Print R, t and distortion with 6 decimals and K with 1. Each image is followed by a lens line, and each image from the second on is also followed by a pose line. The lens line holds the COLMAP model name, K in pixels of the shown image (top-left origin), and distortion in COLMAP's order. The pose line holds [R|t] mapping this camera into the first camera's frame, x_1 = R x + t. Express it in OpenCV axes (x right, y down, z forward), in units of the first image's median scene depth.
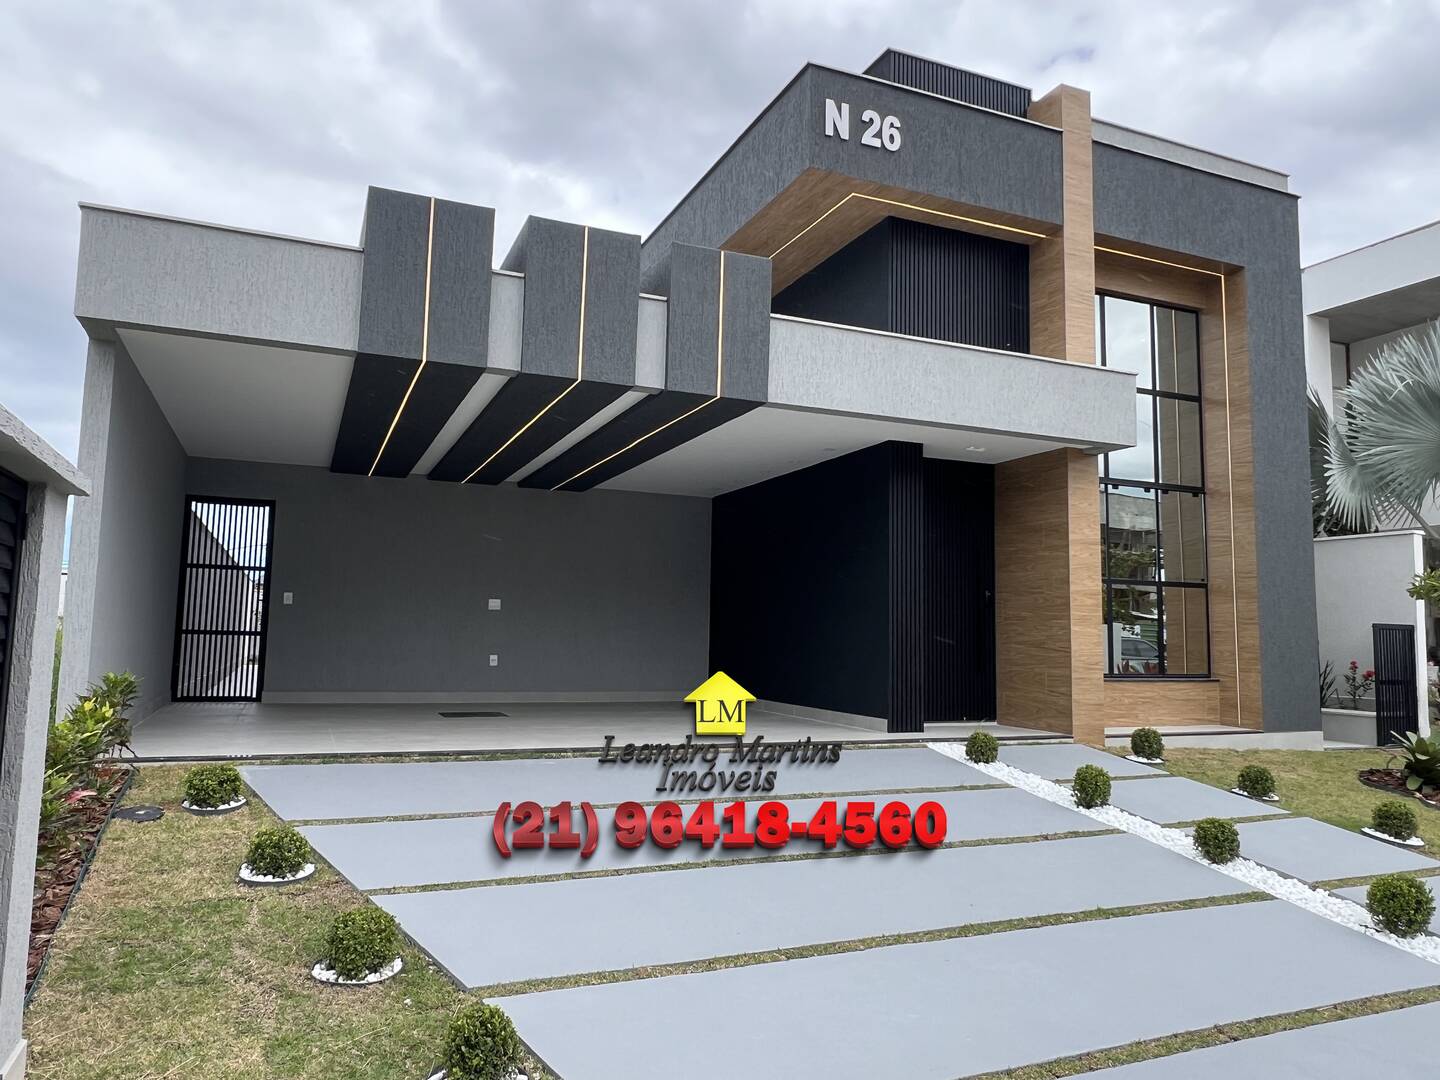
lens RADIAL K [[989.8, 0, 720.0], [0, 989.8, 540.0], [0, 0, 1]] dist [0.000679, -0.004959]
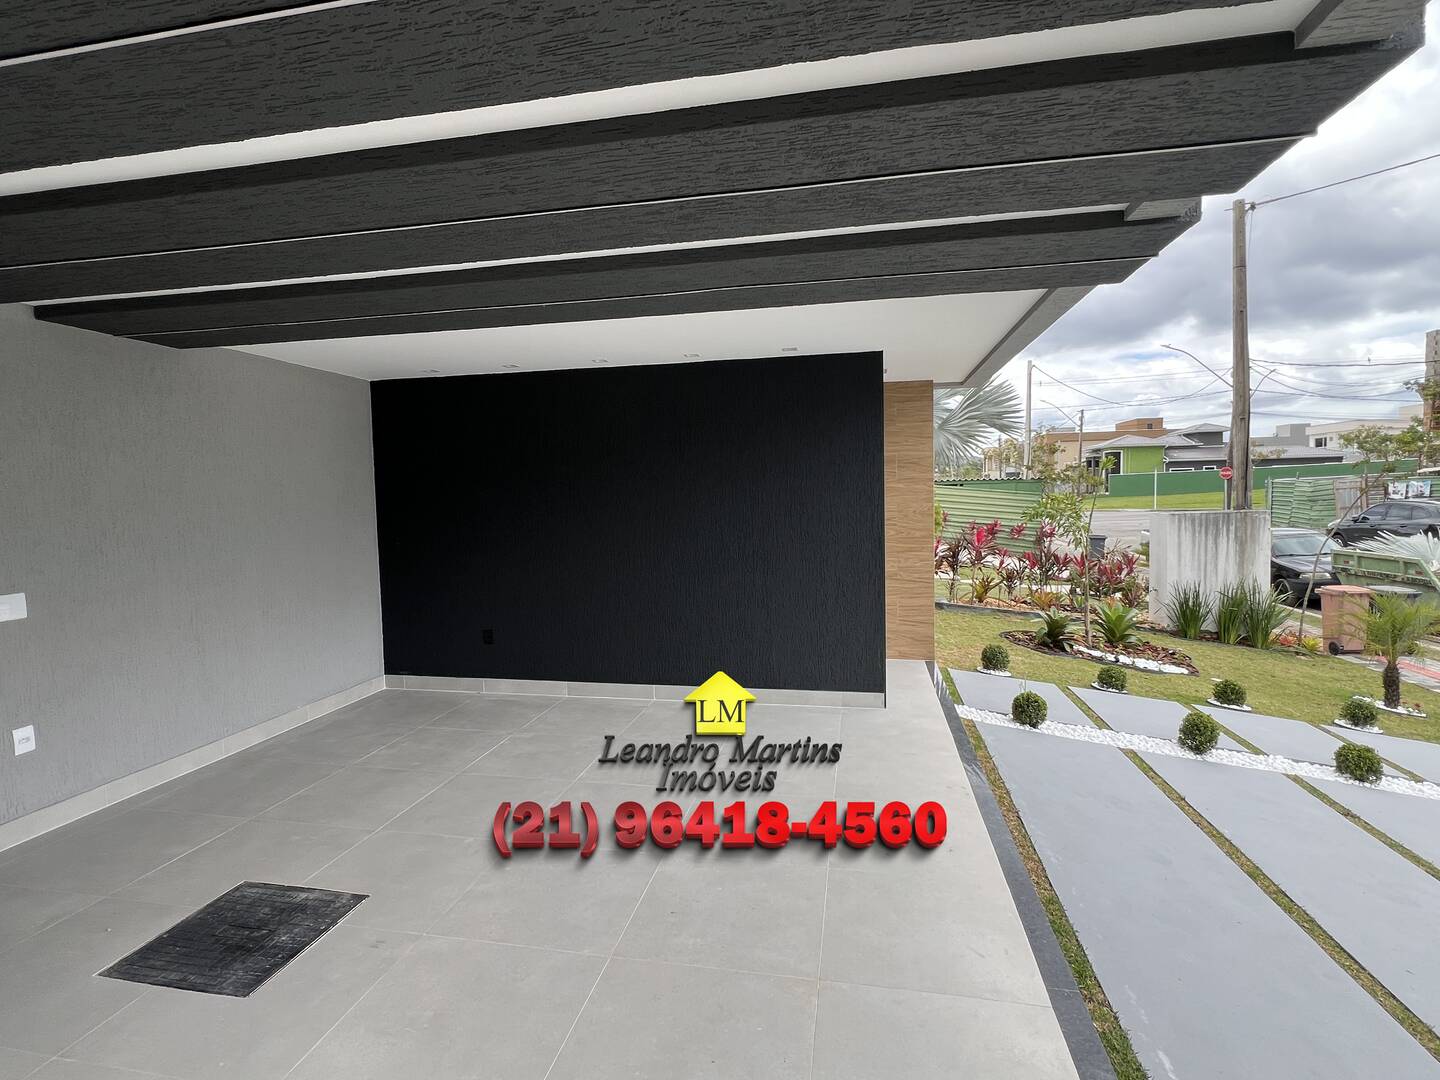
lens RADIAL K [[726.2, 0, 720.0], [0, 726.2, 540.0], [0, 0, 1]] dist [-0.000054, -0.000032]
pose [[0.560750, -0.085917, 0.823516, -0.389834], [-0.050661, 0.989178, 0.137697, -0.024378], [-0.826434, -0.118933, 0.550329, 0.755136]]
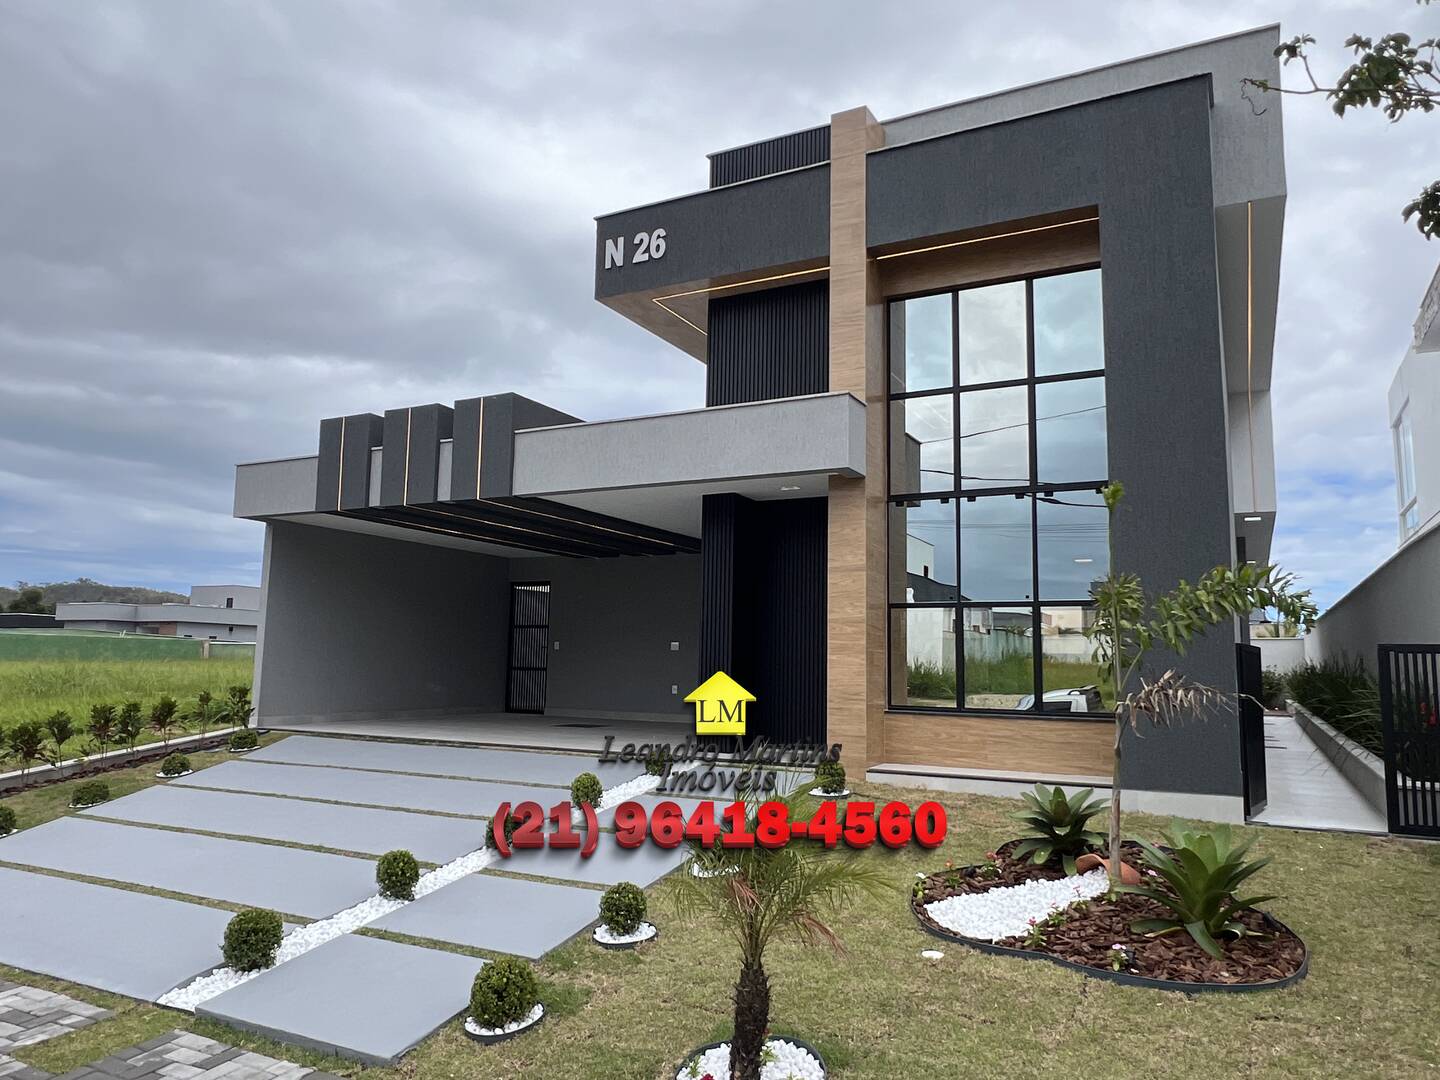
lens RADIAL K [[989.8, 0, 720.0], [0, 989.8, 540.0], [0, 0, 1]] dist [0.000679, -0.004959]
pose [[0.630830, -0.106000, -0.768647, 1.043829], [0.071414, 0.994352, -0.078517, 0.041507], [0.772628, -0.005362, 0.634836, 0.282338]]
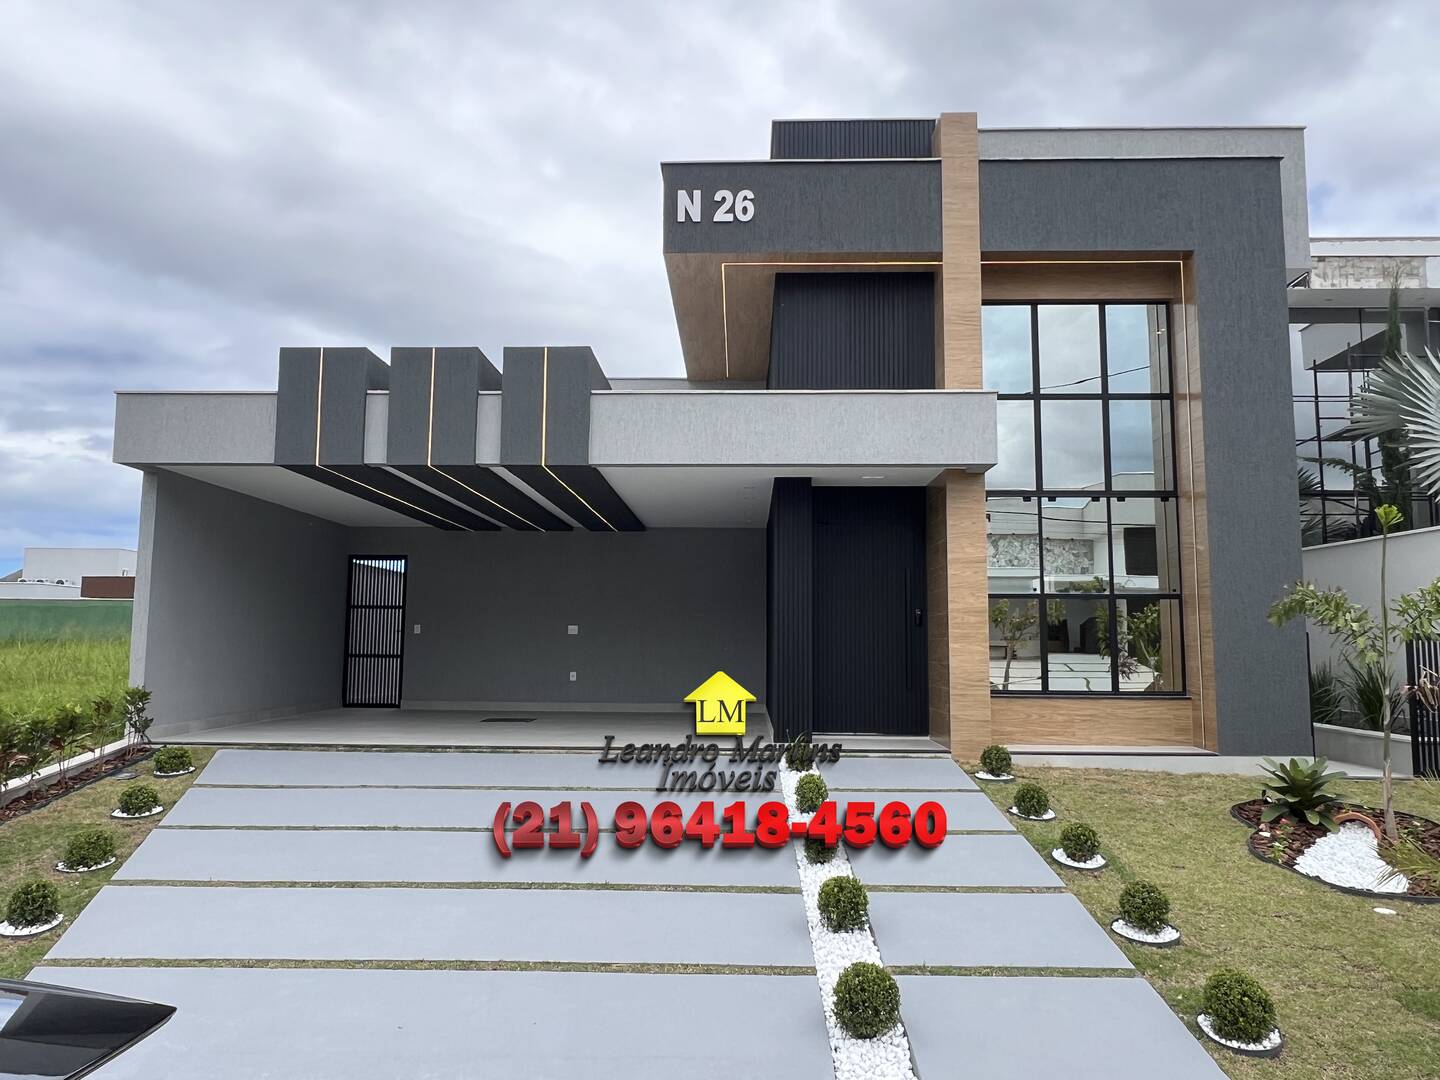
lens RADIAL K [[988.9, 0, 716.1], [0, 988.9, 545.6], [0, 0, 1]] dist [-0.000792, -0.002691]
pose [[0.907026, -0.055350, -0.417420, 0.558791], [0.052441, 0.998454, -0.018445, -0.008043], [0.417796, -0.005160, 0.908526, -0.029112]]
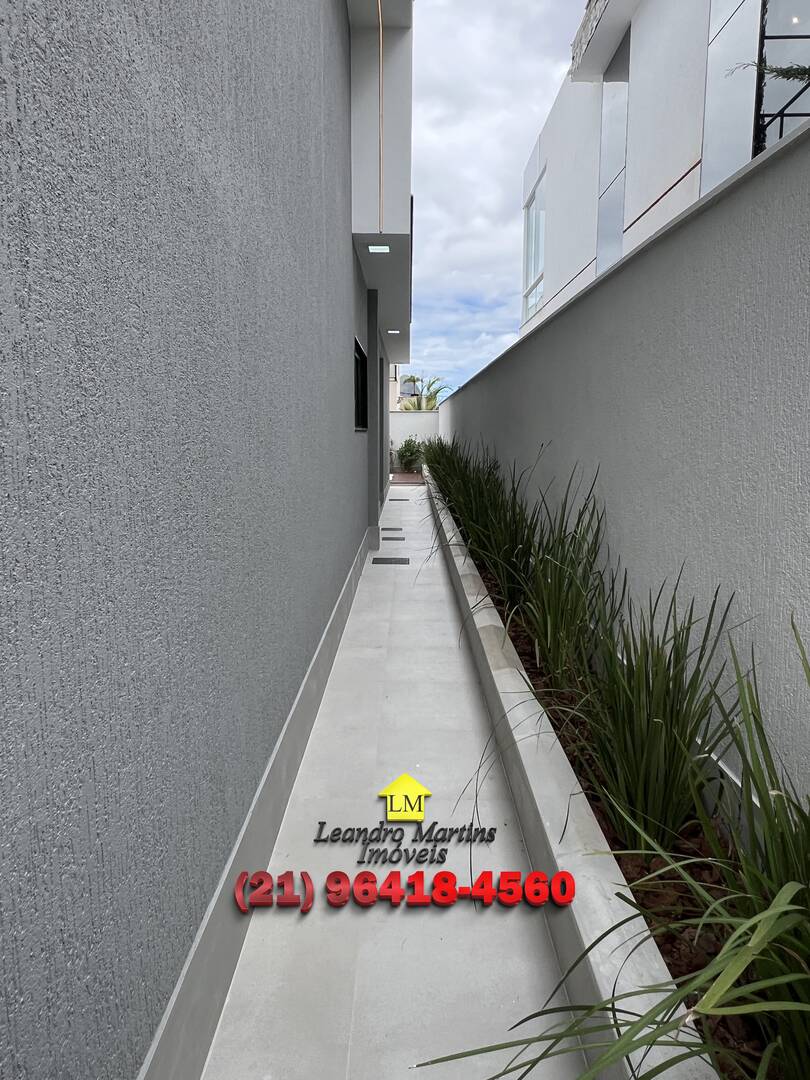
lens RADIAL K [[742.3, 0, 405.0], [0, 742.3, 540.0], [0, 0, 1]] dist [0.000679, -0.004959]
pose [[0.918736, 0.045751, -0.392213, 0.740342], [0.049195, 0.972265, 0.228649, 0.069154], [0.391796, -0.229363, 0.891004, 1.125245]]
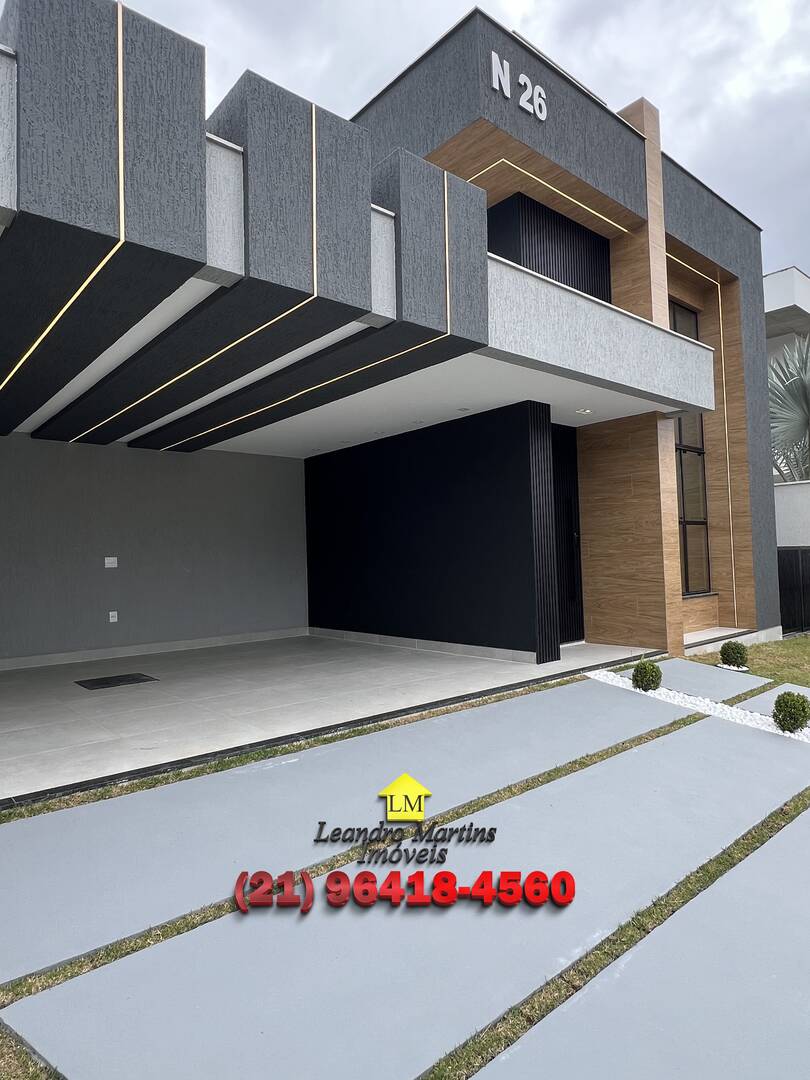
lens RADIAL K [[648.2, 0, 408.3], [0, 648.2, 540.8], [0, 0, 1]] dist [-0.000263, -0.001166]
pose [[0.950359, -0.038776, 0.308730, -0.180023], [0.017810, 0.997357, 0.070444, 0.001703], [-0.310646, -0.061449, 0.948537, 0.343835]]
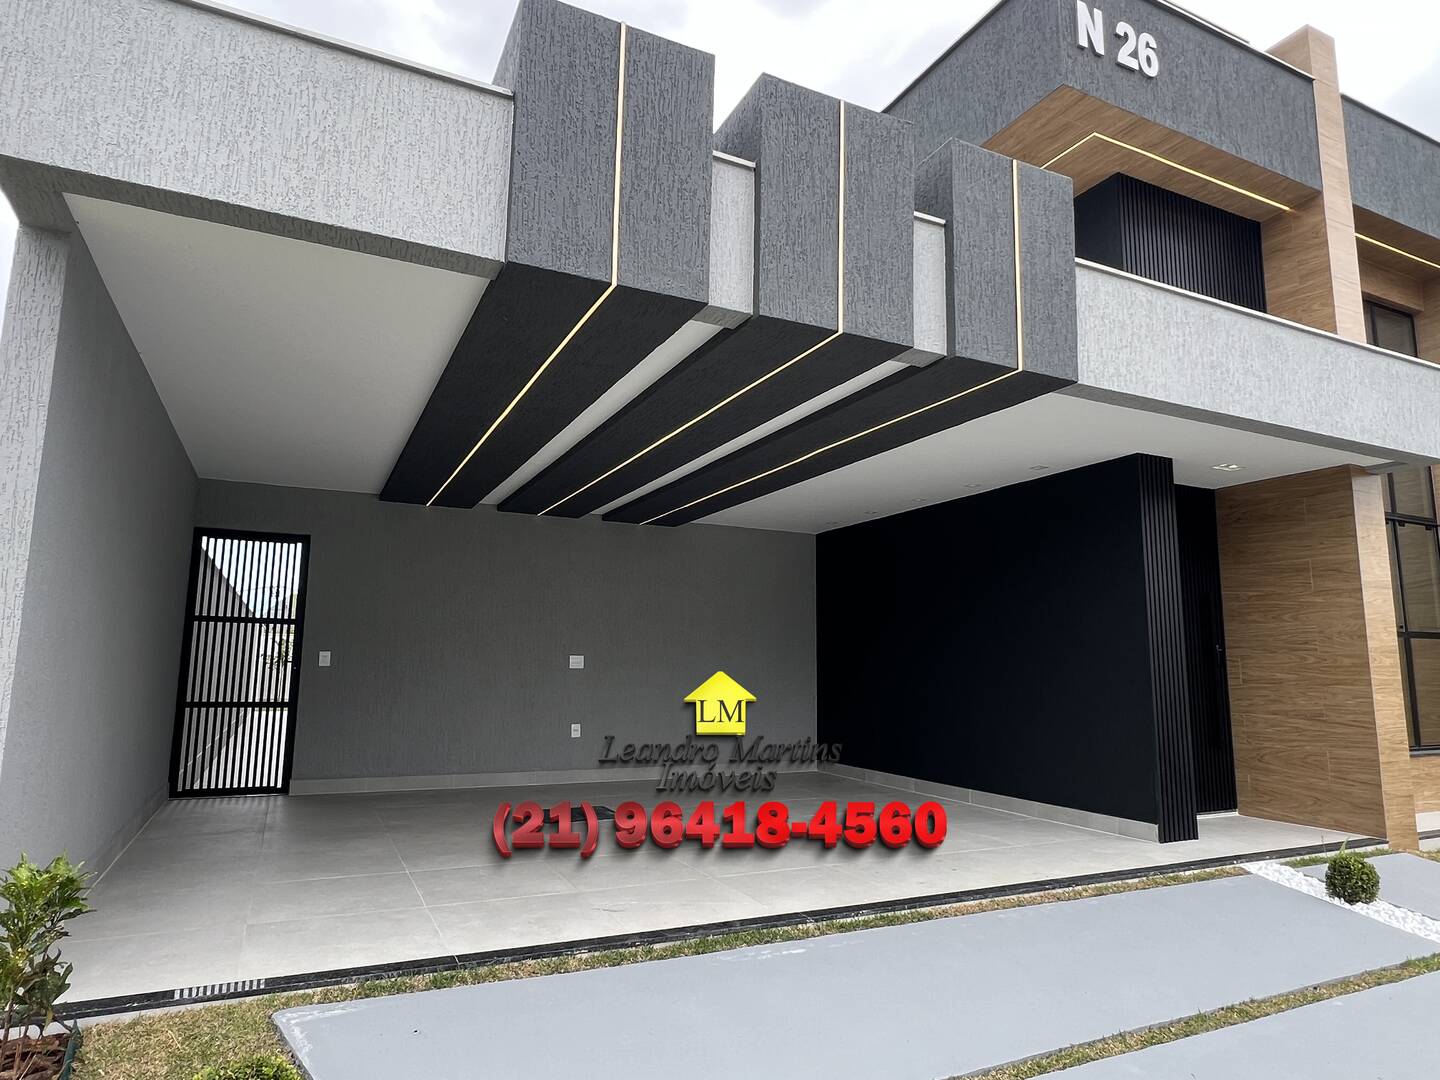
lens RADIAL K [[864.2, 0, 718.8], [0, 864.2, 544.4], [0, 0, 1]] dist [-0.000263, -0.001166]
pose [[0.998750, -0.001170, 0.049969, -0.184356], [0.003285, 0.999101, -0.042276, -0.002643], [-0.049874, 0.042388, 0.997856, 0.343371]]
